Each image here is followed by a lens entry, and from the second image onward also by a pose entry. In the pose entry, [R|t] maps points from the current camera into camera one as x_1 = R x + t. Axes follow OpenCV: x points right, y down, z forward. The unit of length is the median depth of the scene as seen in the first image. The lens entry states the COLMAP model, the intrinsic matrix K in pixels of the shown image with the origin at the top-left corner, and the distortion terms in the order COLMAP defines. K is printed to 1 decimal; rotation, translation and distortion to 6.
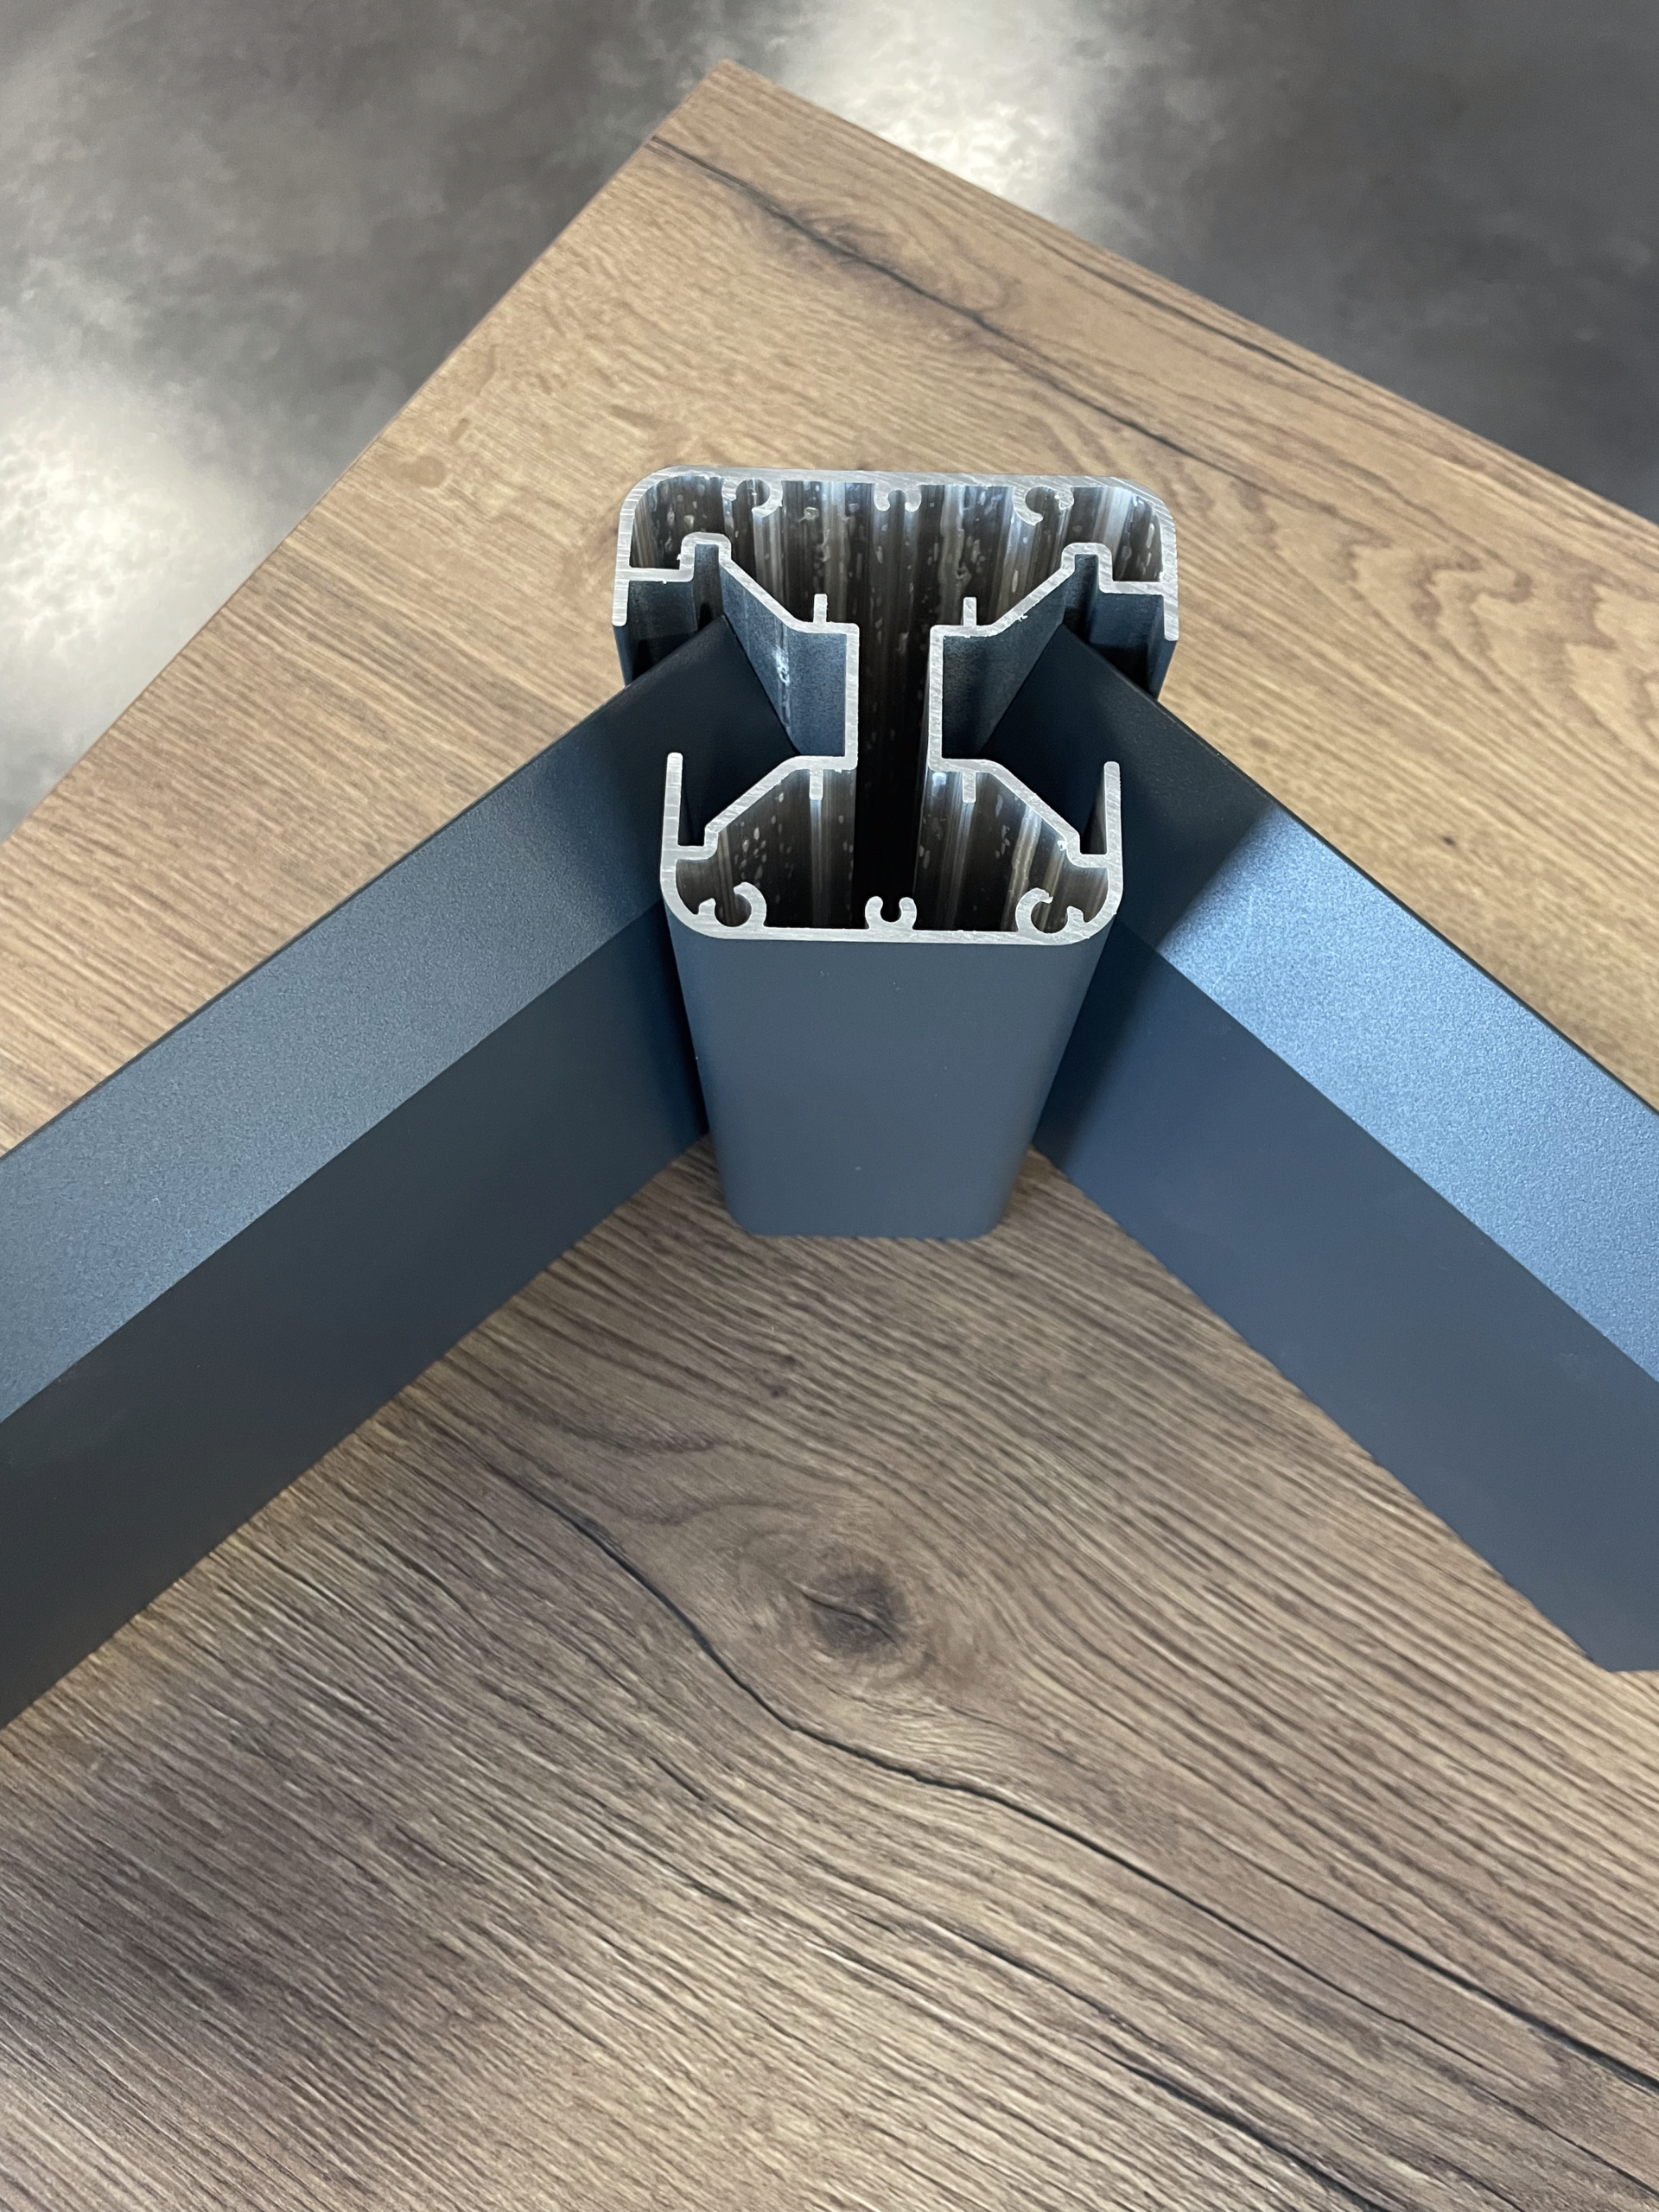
lens RADIAL K [[1670.3, 0, 837.6], [0, 1670.3, 1092.2], [0, 0, 1]] dist [0.079932, -0.110437]
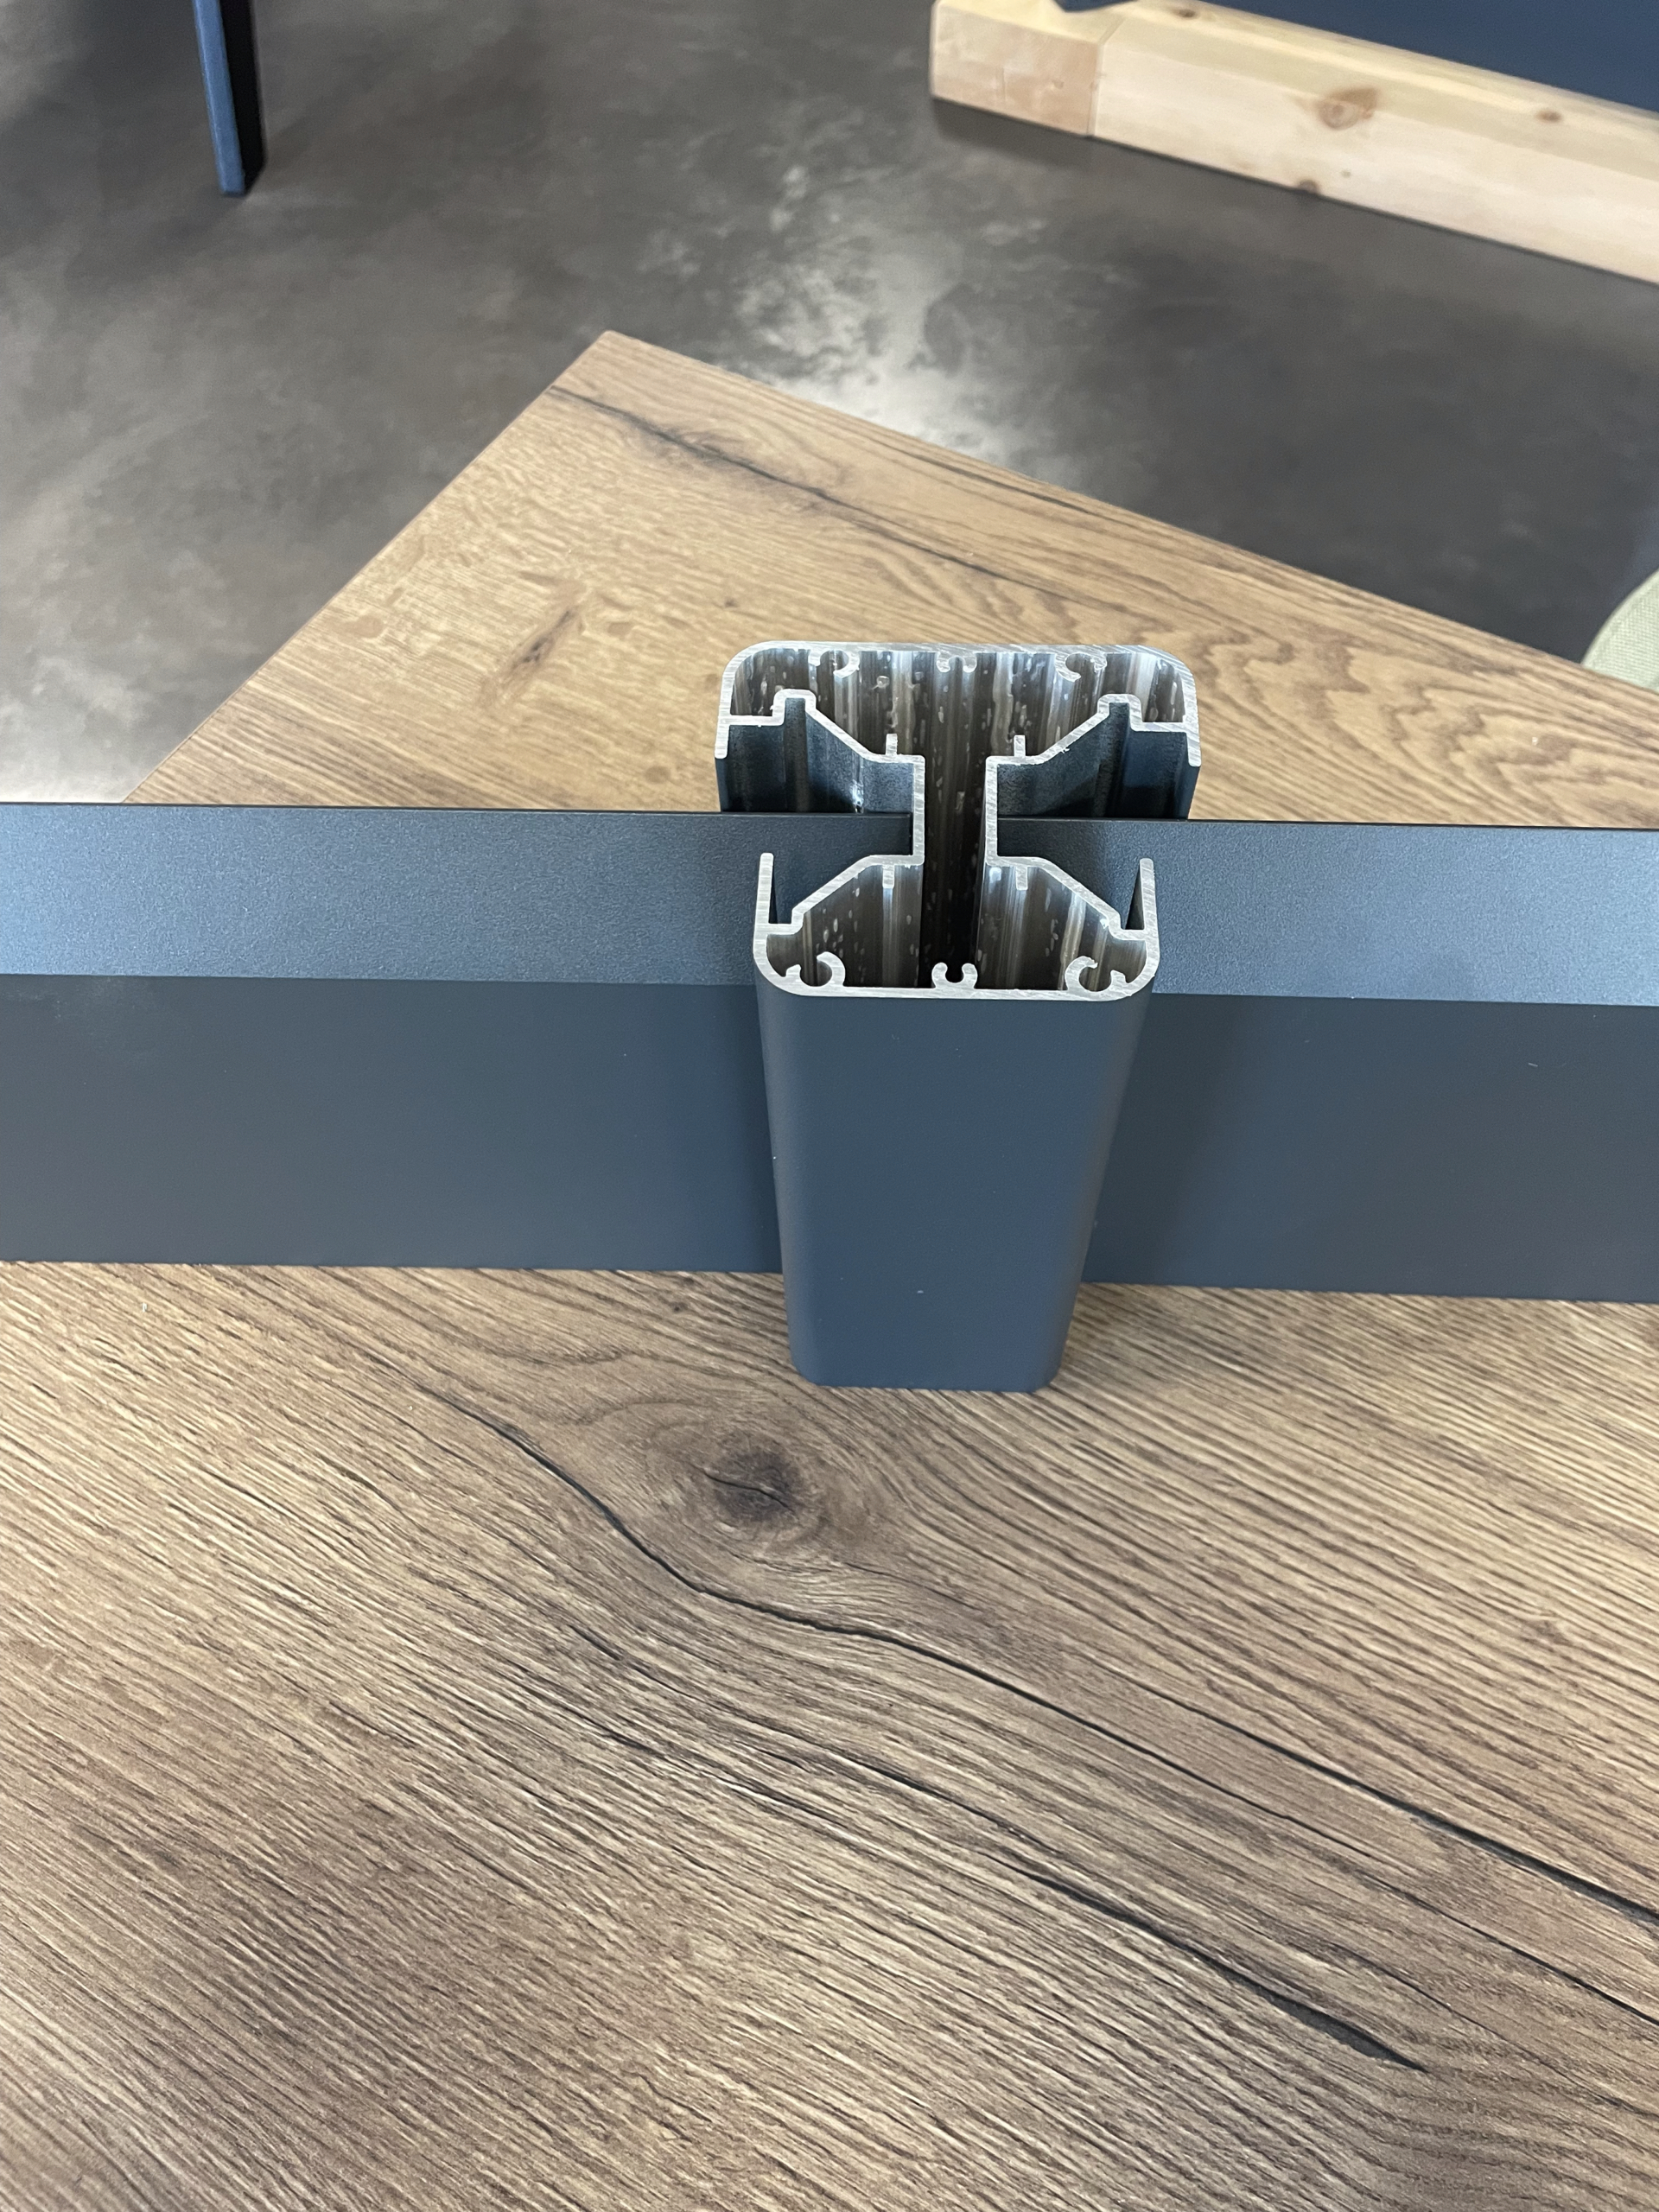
lens RADIAL K [[1670.3, 0, 820.0], [0, 1670.3, 1087.3], [0, 0, 1]] dist [0.079932, -0.110437]
pose [[0.997838, -0.065576, 0.004469, 0.066452], [0.064925, 0.972775, -0.222471, 0.309621], [0.010241, 0.222280, 0.974929, -0.118830]]
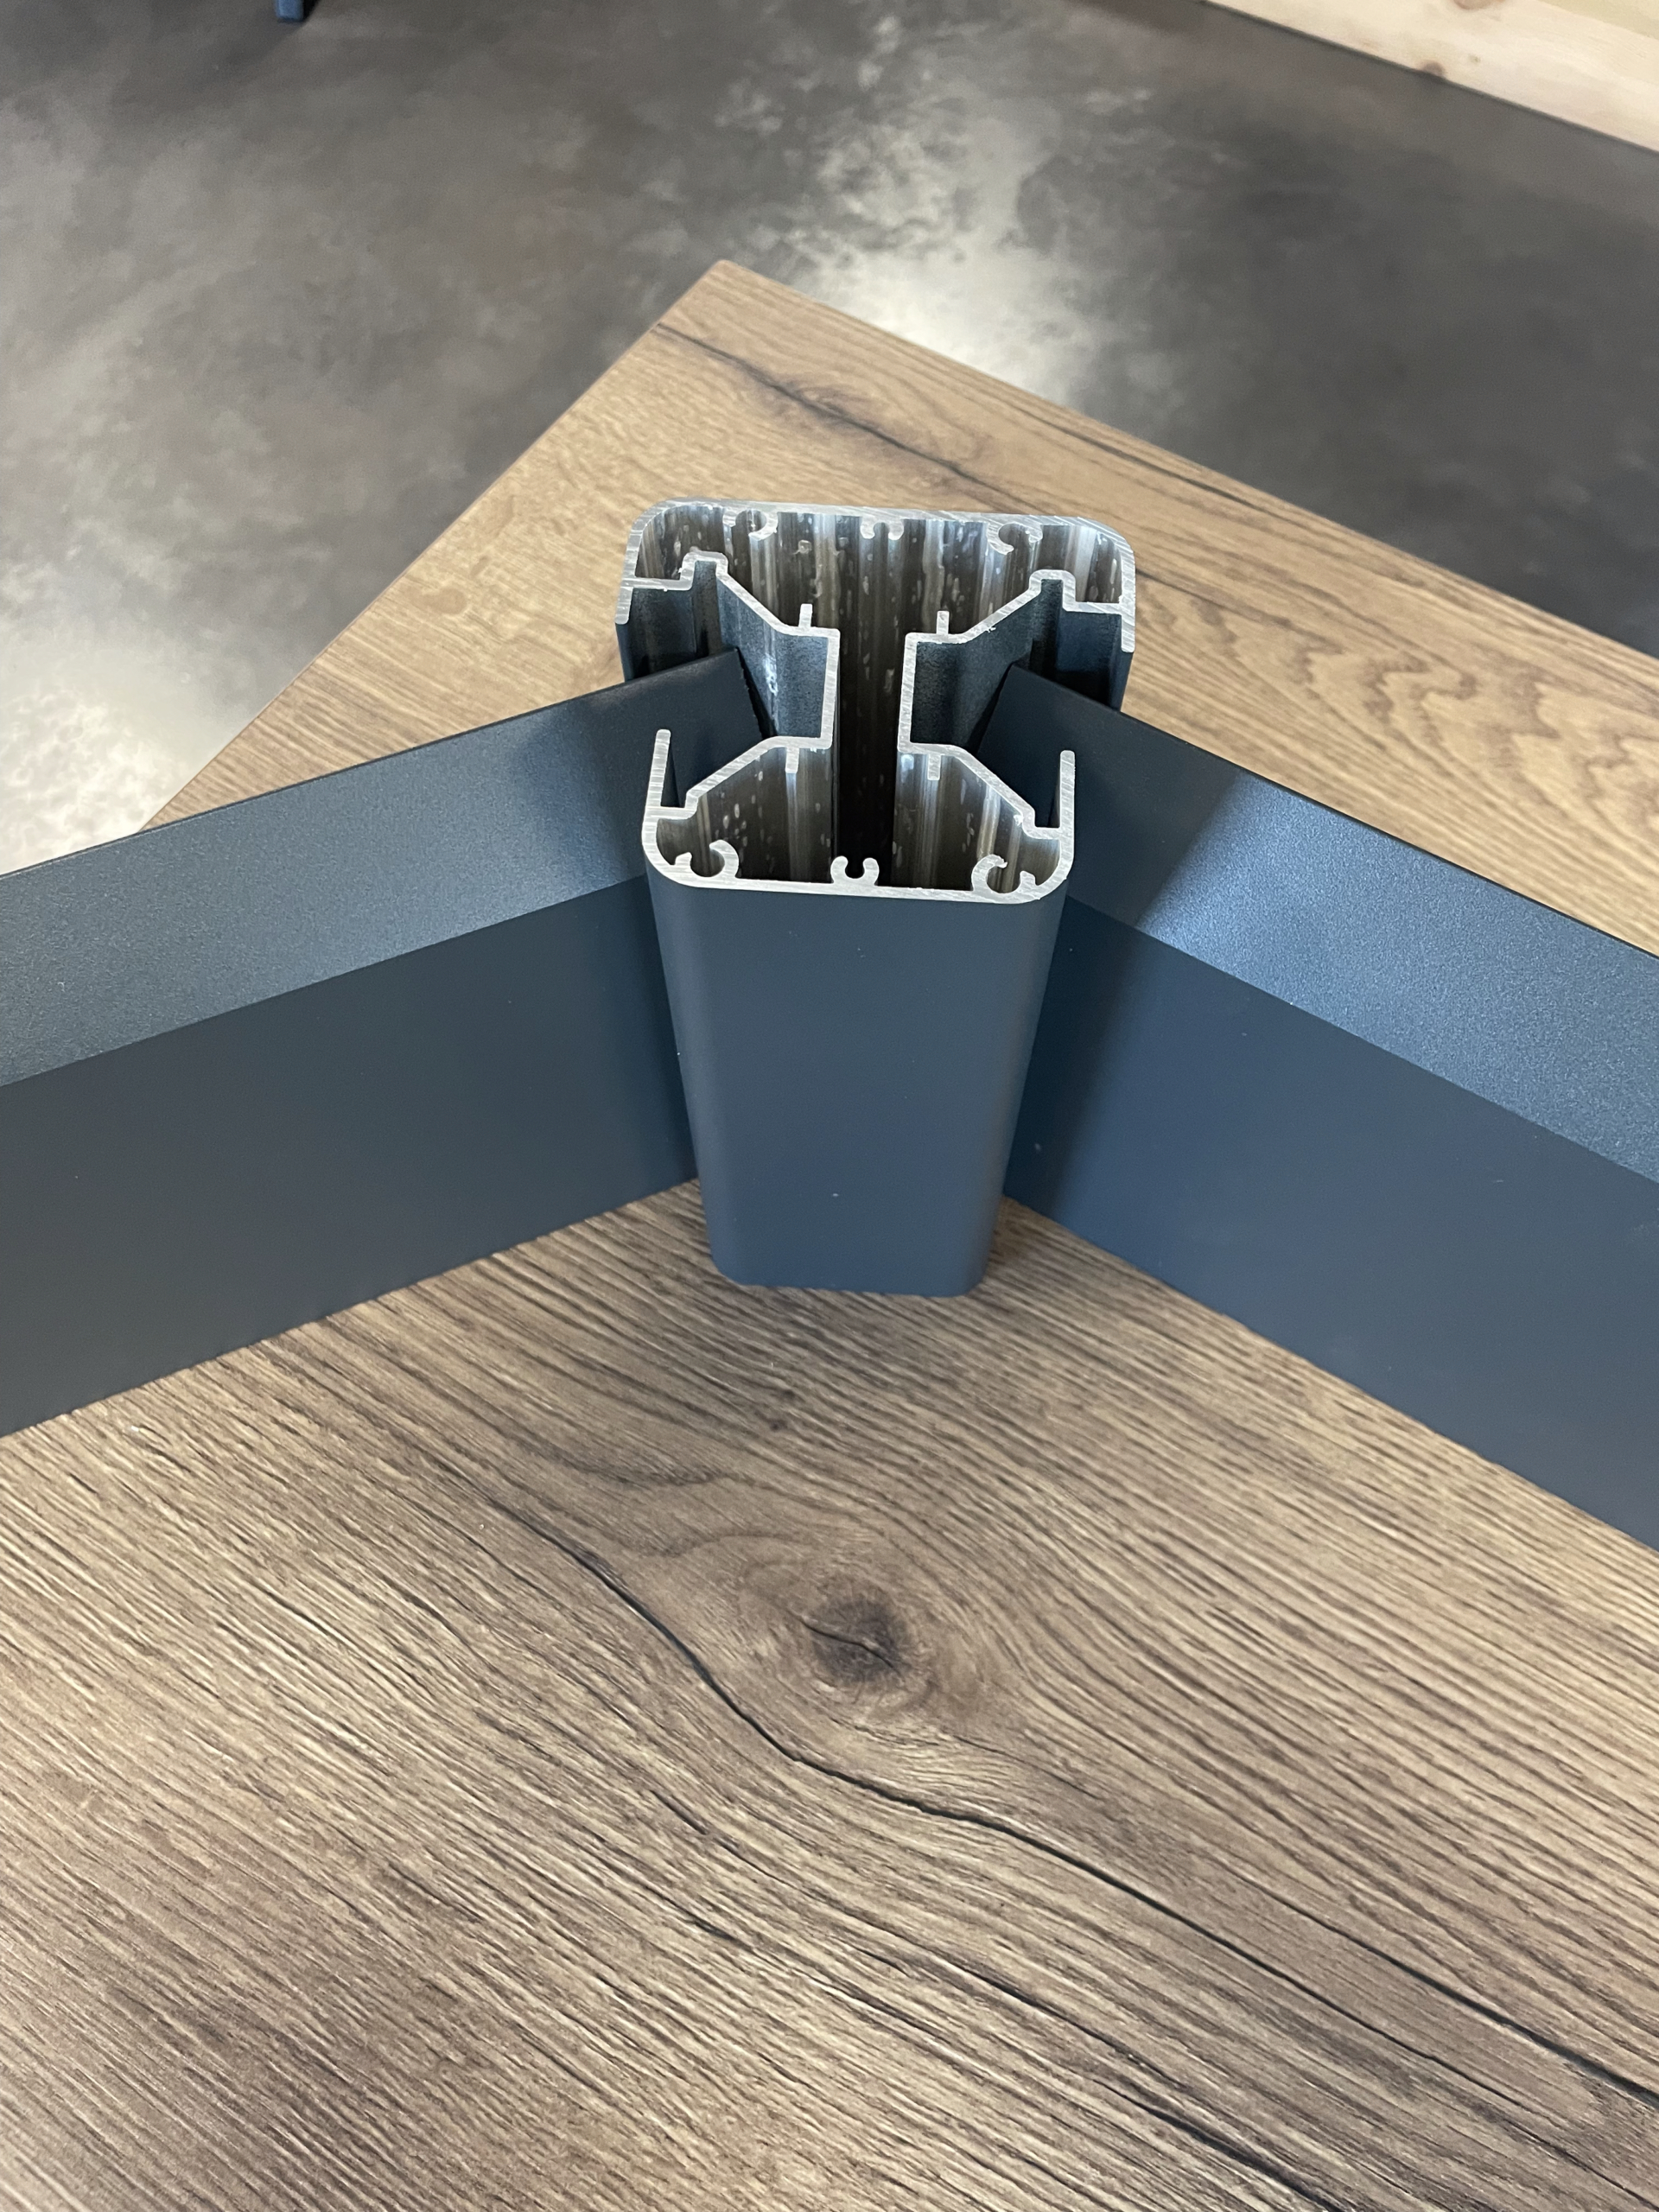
lens RADIAL K [[1670.3, 0, 831.1], [0, 1670.3, 1094.4], [0, 0, 1]] dist [0.079932, -0.110437]
pose [[0.999909, -0.012880, -0.003988, 0.003359], [0.012160, 0.989226, -0.145892, 0.138455], [0.005824, 0.145830, 0.989293, -0.028849]]
